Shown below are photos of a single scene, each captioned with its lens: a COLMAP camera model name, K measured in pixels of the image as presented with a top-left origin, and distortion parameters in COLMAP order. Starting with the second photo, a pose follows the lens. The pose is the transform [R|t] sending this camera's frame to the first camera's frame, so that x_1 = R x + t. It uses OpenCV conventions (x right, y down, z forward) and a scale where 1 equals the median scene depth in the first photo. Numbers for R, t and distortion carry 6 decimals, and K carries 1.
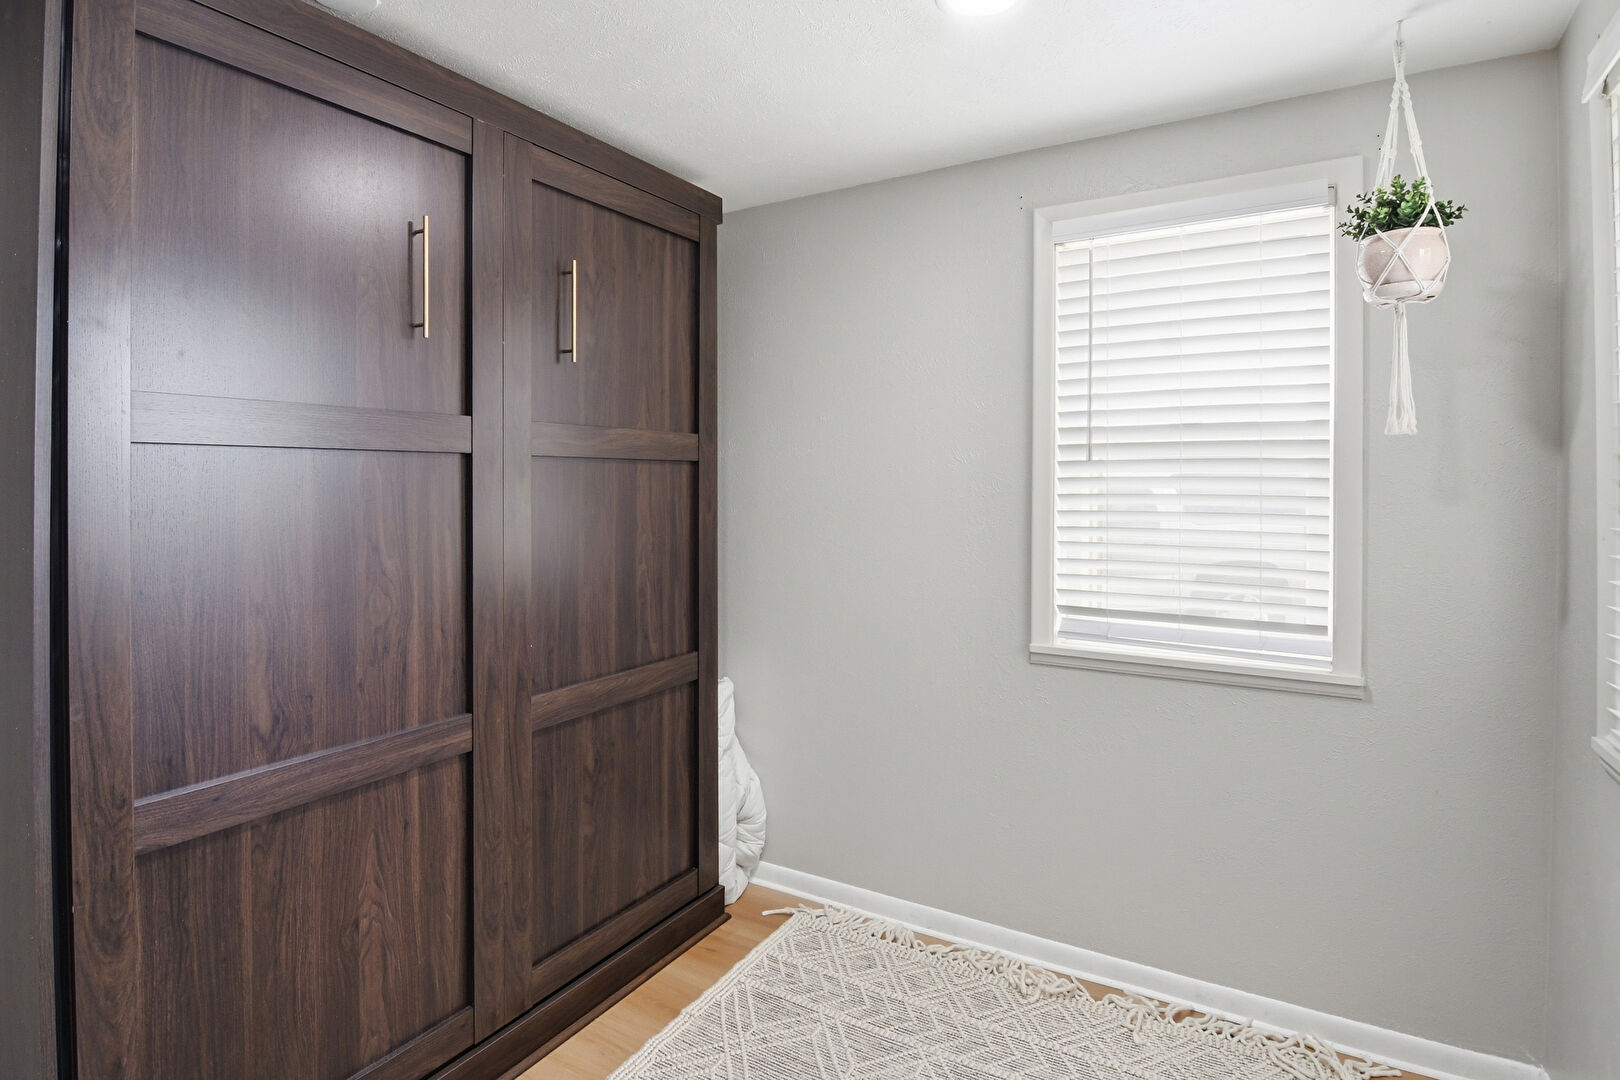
lens RADIAL K [[867.9, 0, 809.1], [0, 867.9, 502.0], [0, 0, 1]] dist [-0.013649, -0.000531]
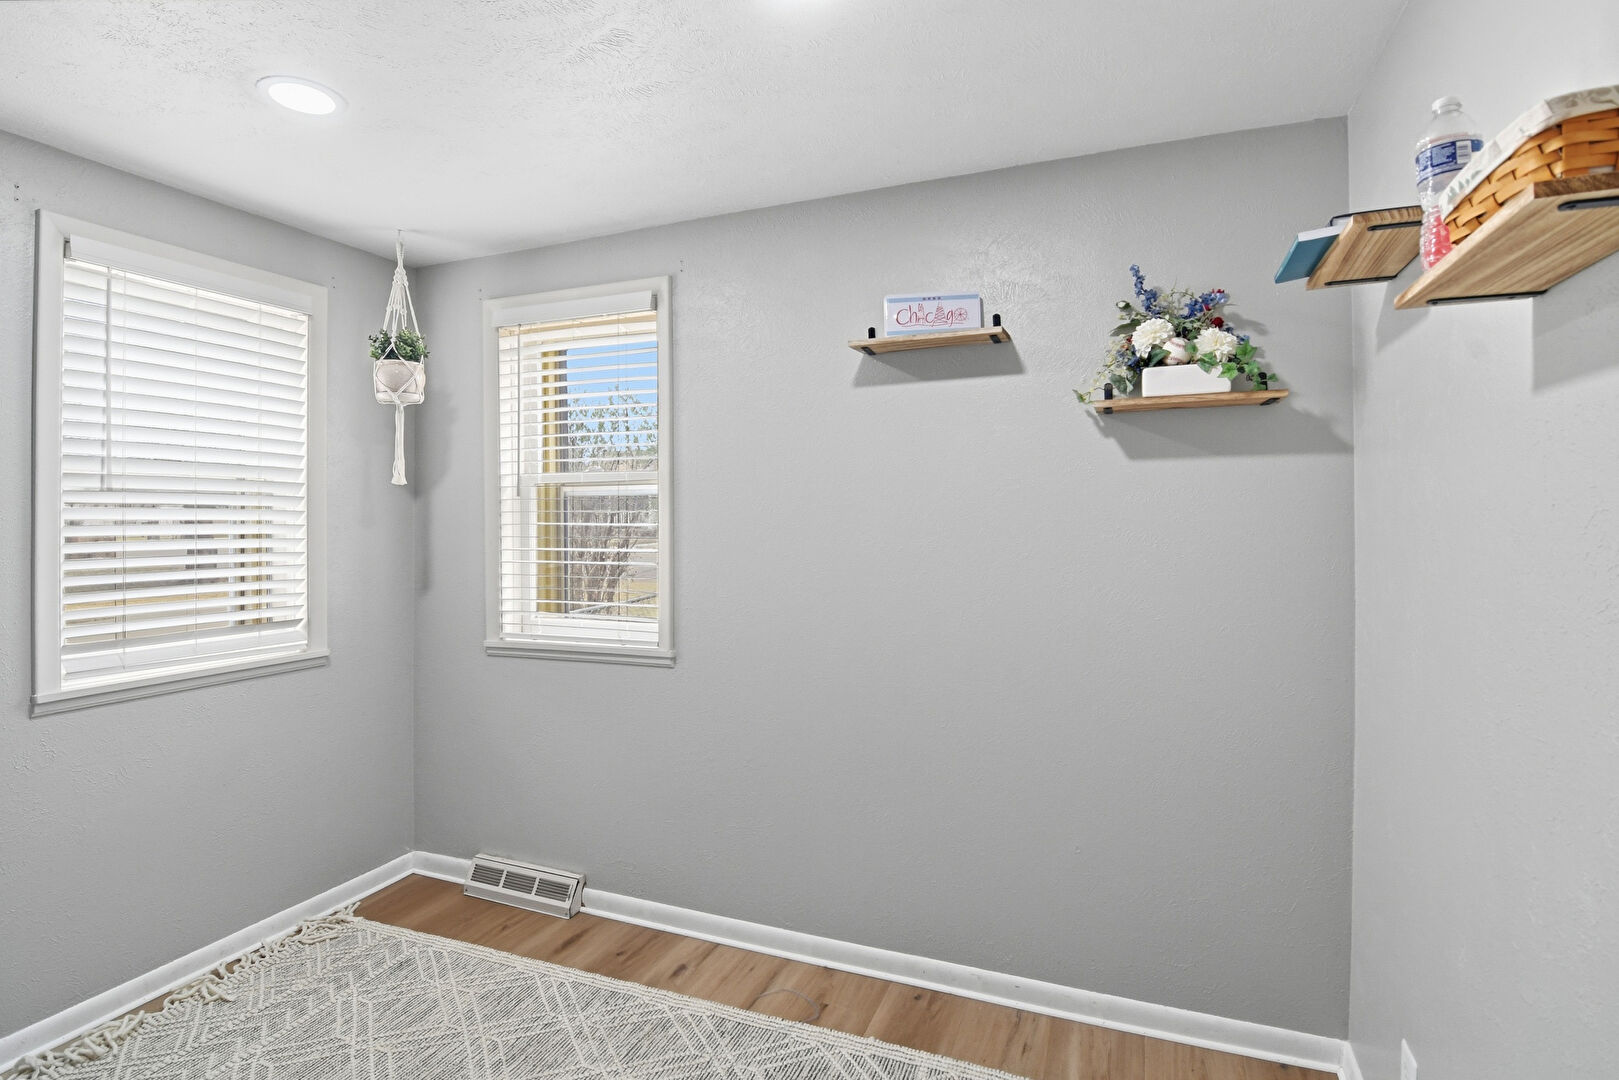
lens RADIAL K [[792.9, 0, 817.0], [0, 792.9, 534.3], [0, 0, 1]] dist [-0.012946, -0.000906]
pose [[-0.147106, -0.029681, 0.988675, -0.414305], [0.008886, 0.999470, 0.031327, -0.011952], [-0.989081, 0.013393, -0.146764, 0.206828]]
